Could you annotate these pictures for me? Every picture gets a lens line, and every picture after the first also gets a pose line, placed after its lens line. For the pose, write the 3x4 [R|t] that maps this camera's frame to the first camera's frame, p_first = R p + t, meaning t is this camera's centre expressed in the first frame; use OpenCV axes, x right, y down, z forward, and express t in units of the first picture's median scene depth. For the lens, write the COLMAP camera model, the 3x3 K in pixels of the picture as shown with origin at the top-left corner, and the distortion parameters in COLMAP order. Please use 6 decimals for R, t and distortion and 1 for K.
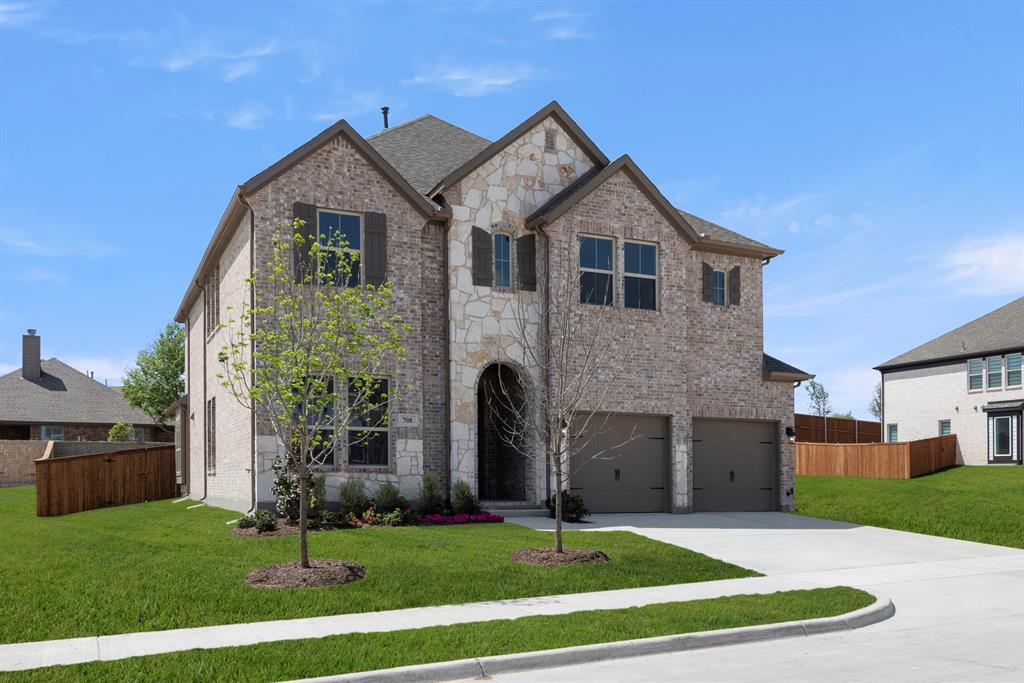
lens RADIAL K [[712.1, 0, 512.0], [0, 712.1, 336.4], [0, 0, 1]] dist [-0.006399, 0.002095]
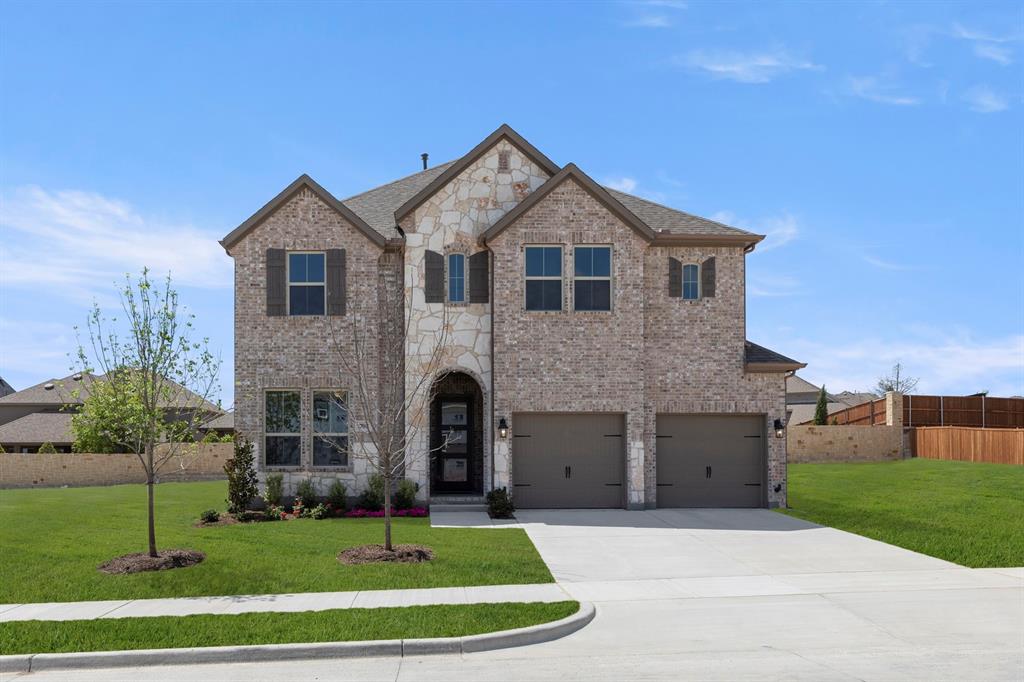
lens RADIAL K [[617.1, 0, 512.7], [0, 617.1, 348.0], [0, 0, 1]] dist [0.002080, 0.002838]
pose [[0.945274, -0.067637, -0.319189, 0.371105], [0.070156, 0.997530, -0.003615, 0.011216], [0.318645, -0.018976, 0.947684, 0.122001]]
